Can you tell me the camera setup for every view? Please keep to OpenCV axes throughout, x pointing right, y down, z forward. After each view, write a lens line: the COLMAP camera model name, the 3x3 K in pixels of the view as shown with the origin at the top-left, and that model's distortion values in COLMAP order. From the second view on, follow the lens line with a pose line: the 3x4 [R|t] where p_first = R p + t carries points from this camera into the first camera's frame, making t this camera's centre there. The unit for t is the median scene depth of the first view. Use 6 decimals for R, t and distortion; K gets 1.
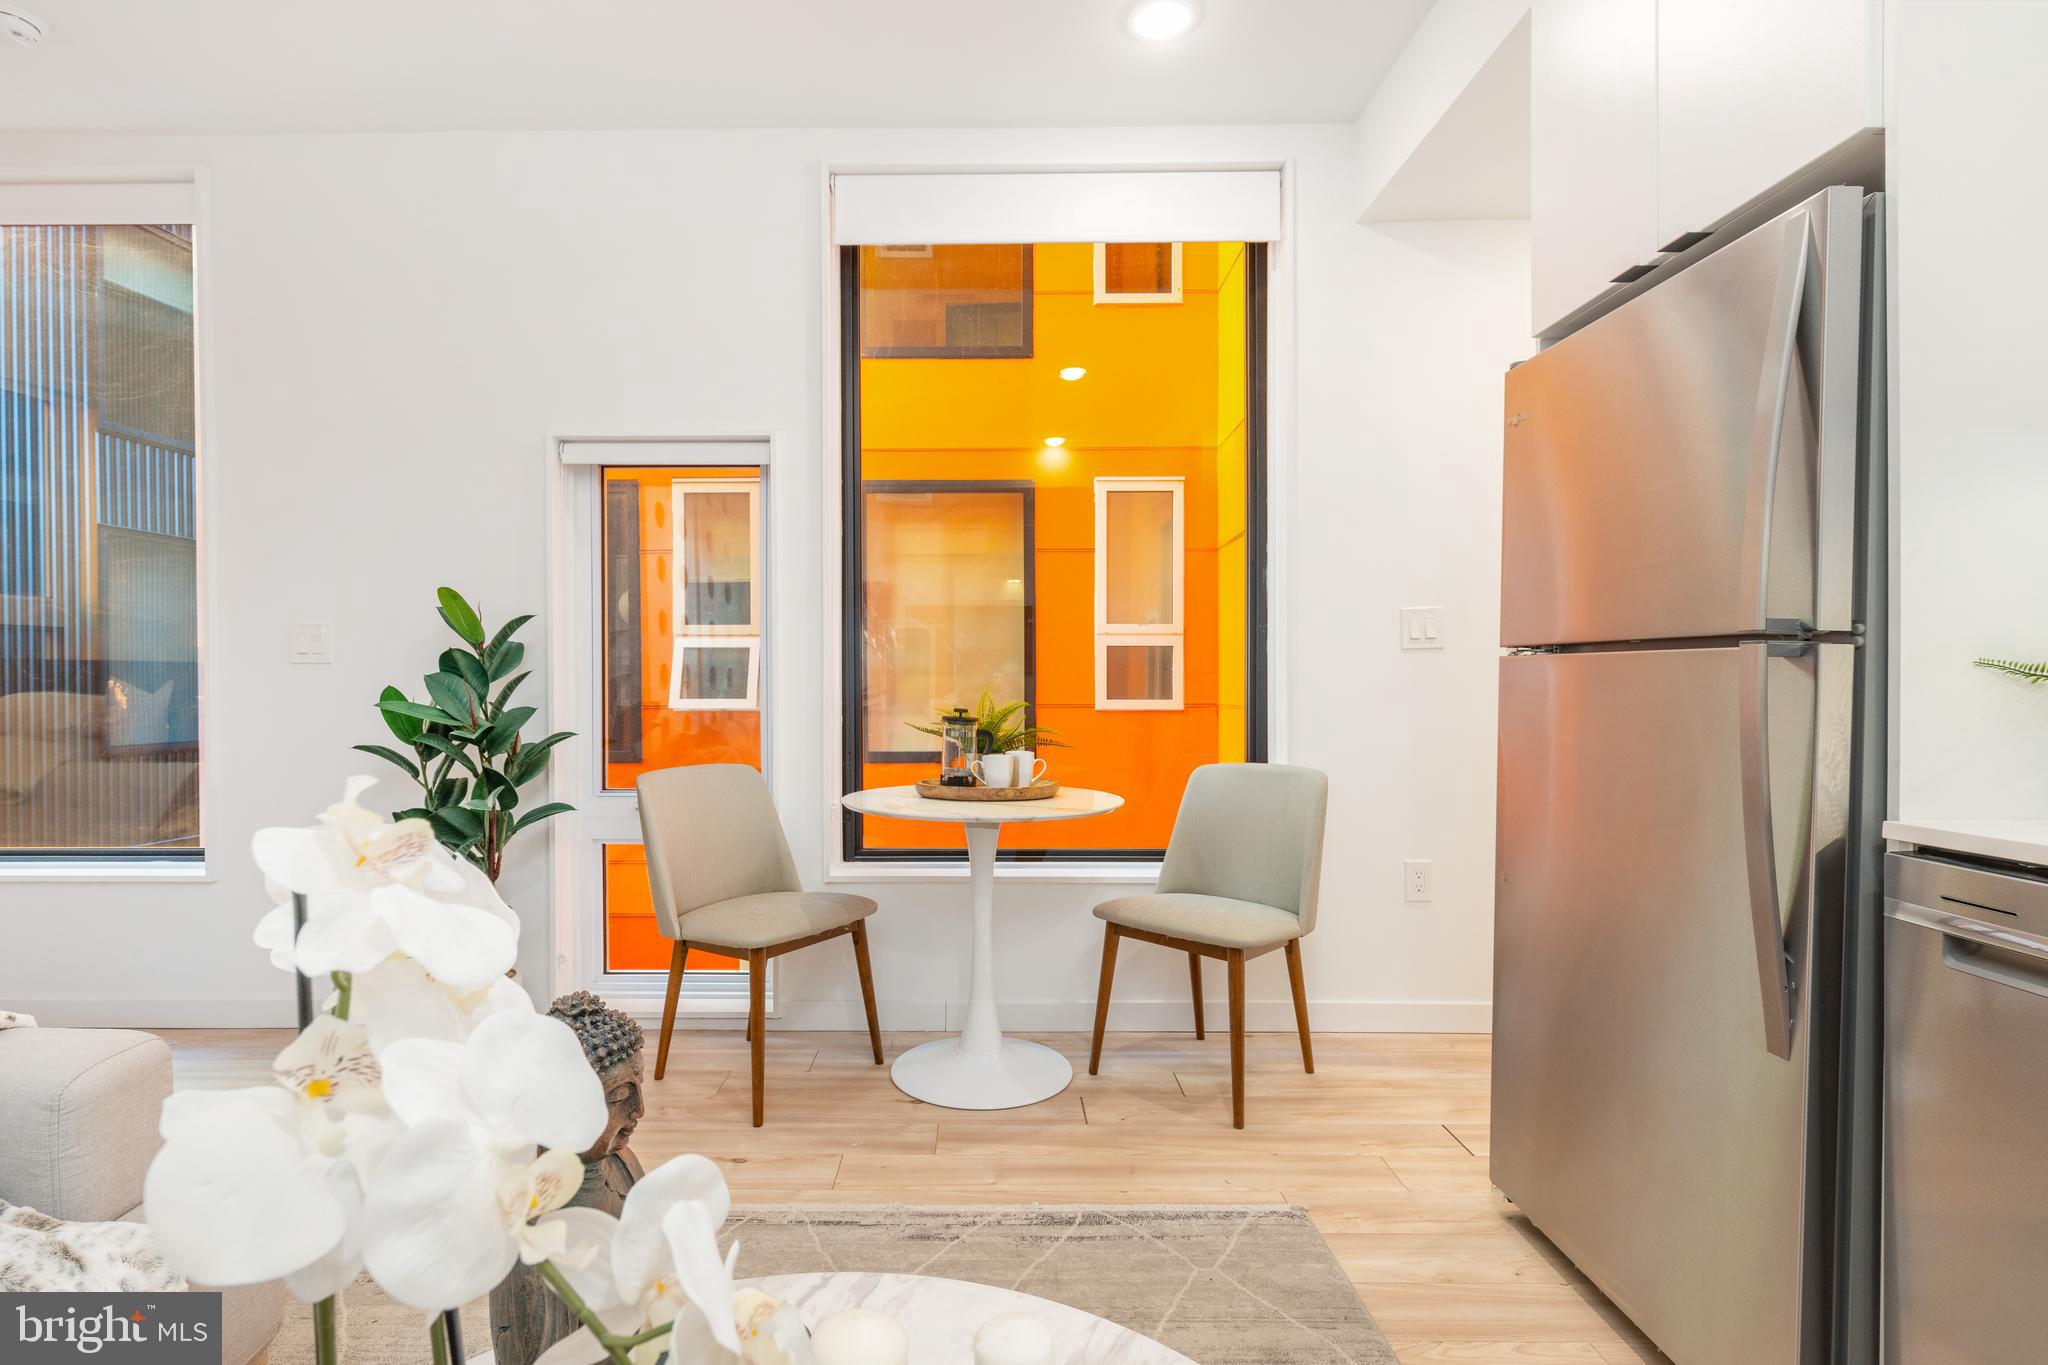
lens RADIAL K [[960.5, 0, 1009.8], [0, 960.5, 691.4], [0, 0, 1]] dist [0.002674, -0.003303]
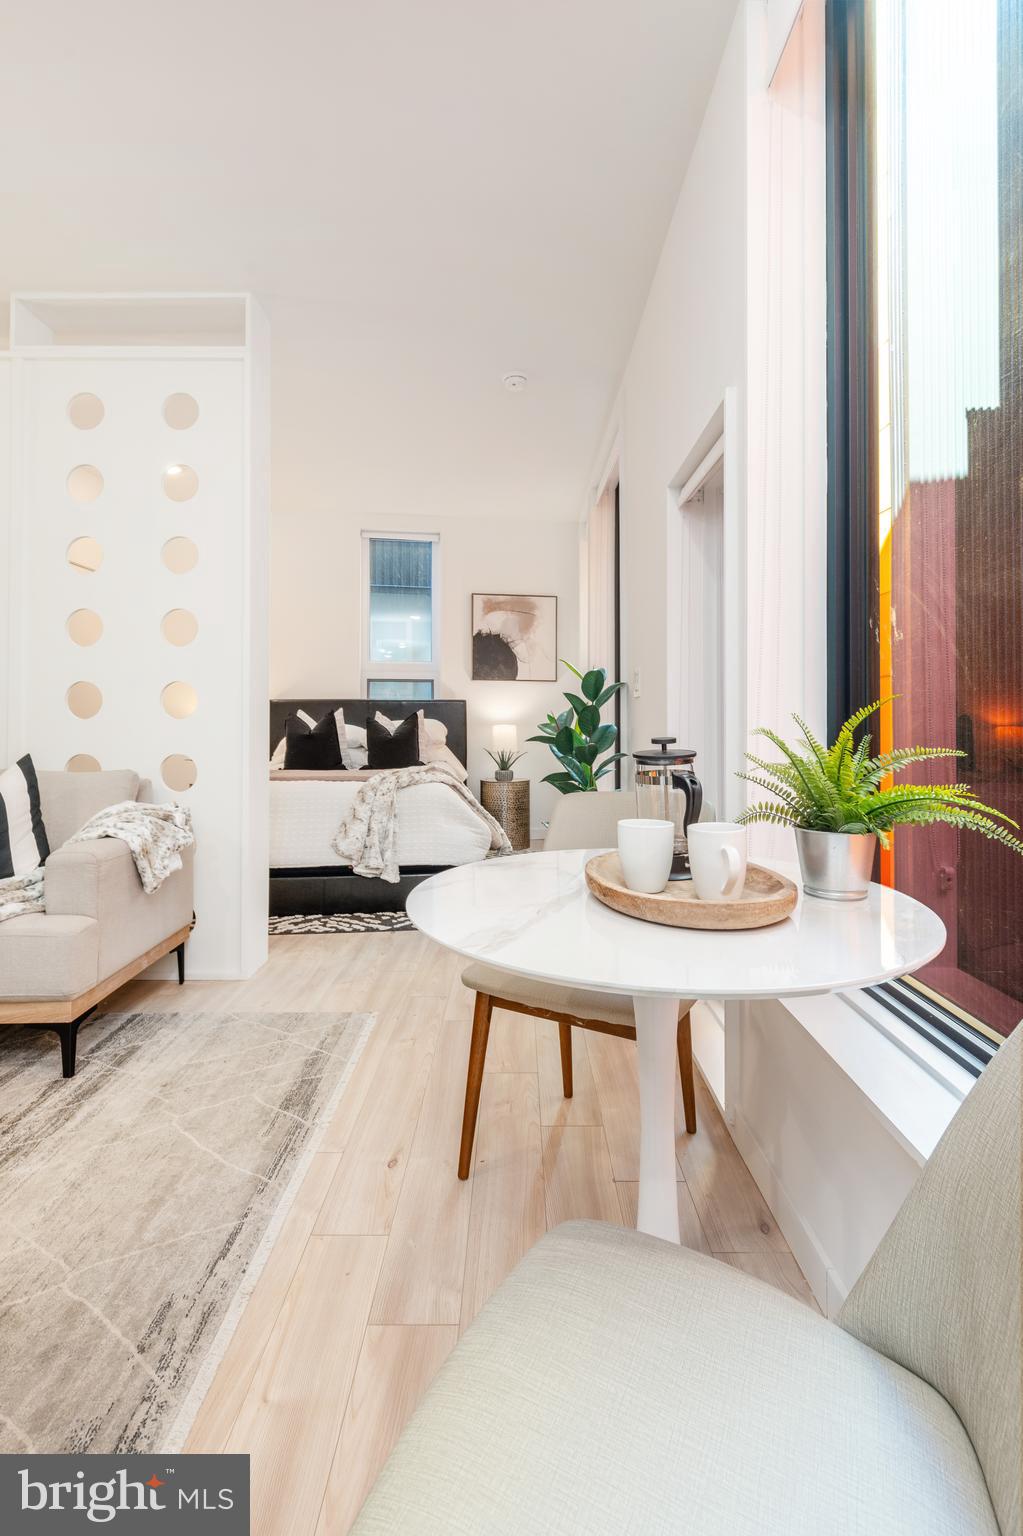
lens RADIAL K [[694.6, 0, 522.9], [0, 694.6, 719.7], [0, 0, 1]] dist [0.000683, 0.000464]
pose [[-0.008000, 0.003865, -0.999961, 0.405886], [-0.006008, 0.999974, 0.003913, 0.004154], [0.999950, 0.006039, -0.007977, 0.983820]]
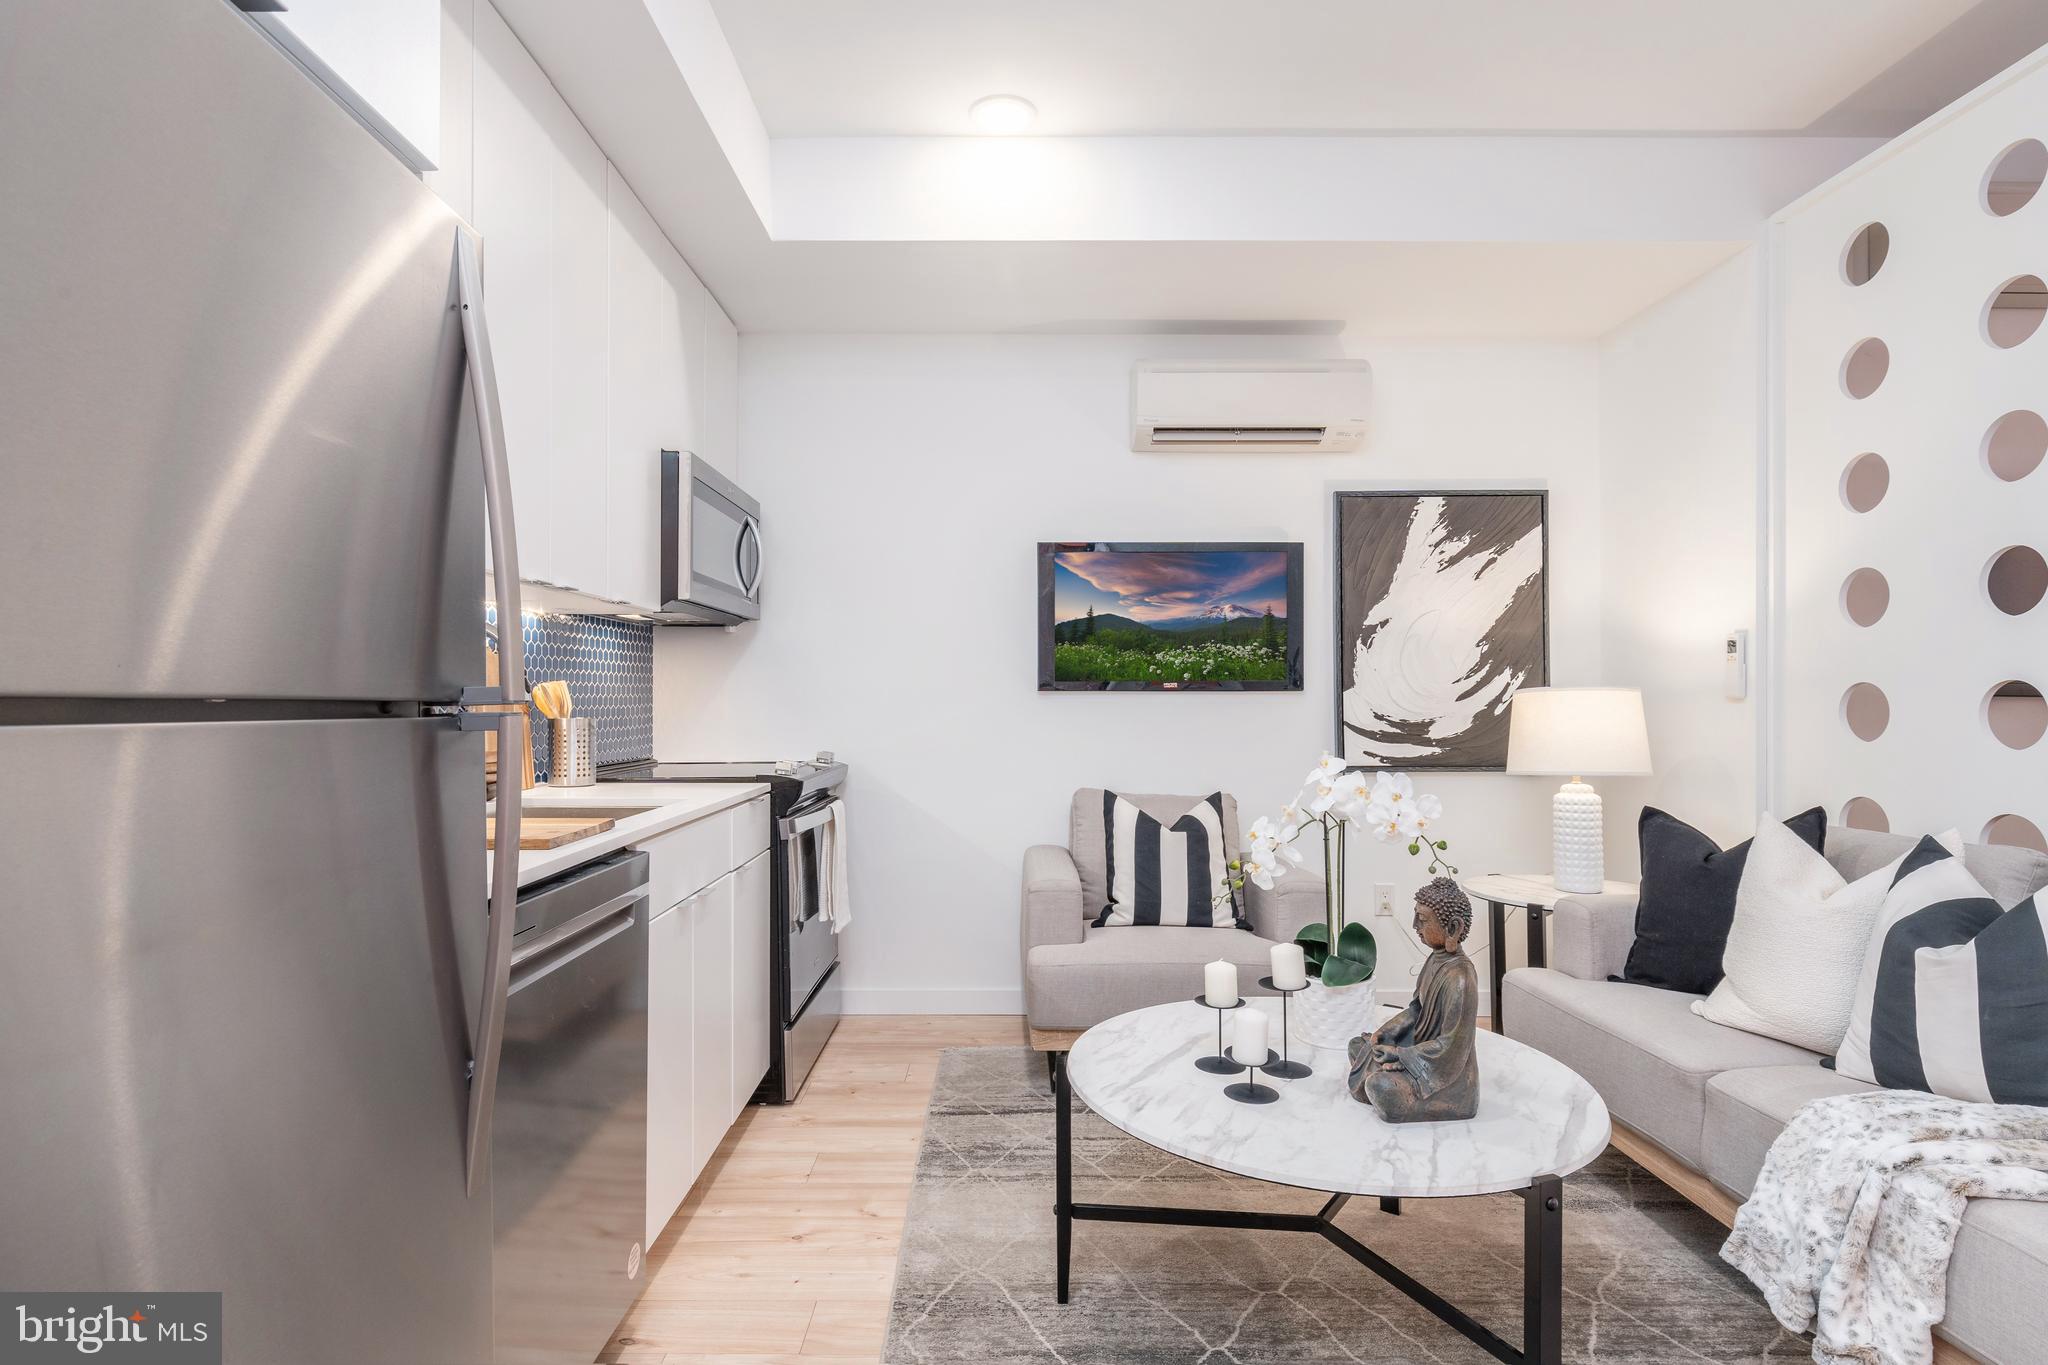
lens RADIAL K [[1032.8, 0, 982.7], [0, 1032.8, 680.8], [0, 0, 1]] dist [0.000480, -0.001746]
pose [[-0.999522, 0.000438, 0.030916, 0.156054], [0.000282, 0.999987, -0.005062, -0.039752], [-0.030917, -0.005050, -0.999509, 0.969346]]
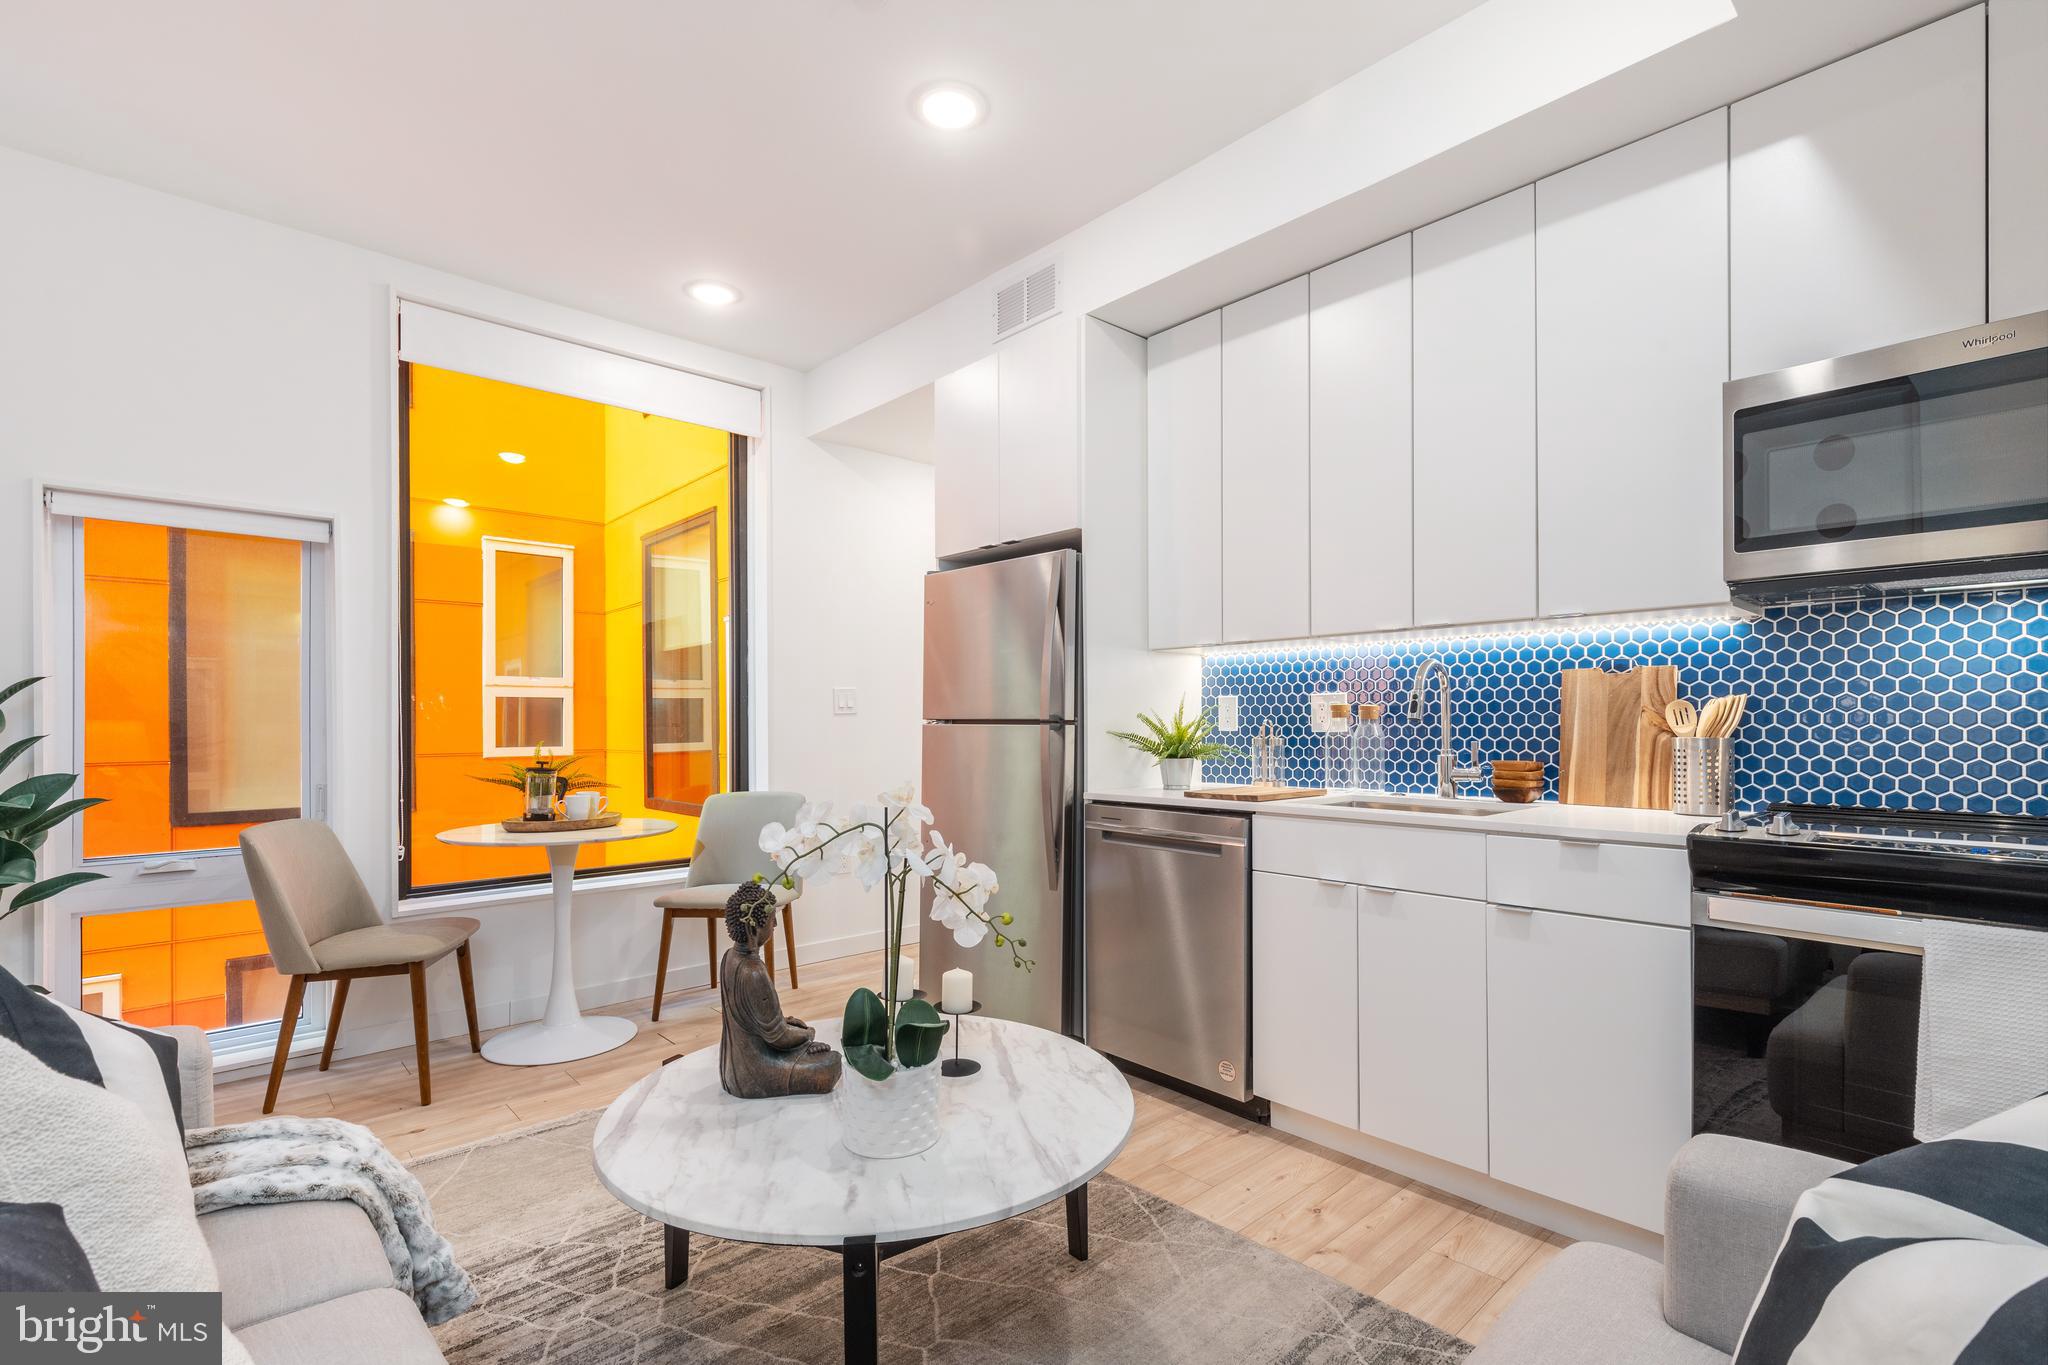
lens RADIAL K [[926.2, 0, 1030.8], [0, 926.2, 726.0], [0, 0, 1]] dist [0.000683, 0.000464]
pose [[0.734845, -0.003630, 0.678226, -0.434597], [0.009469, 0.999943, -0.004909, -0.017134], [-0.678169, 0.010029, 0.734837, -0.363834]]
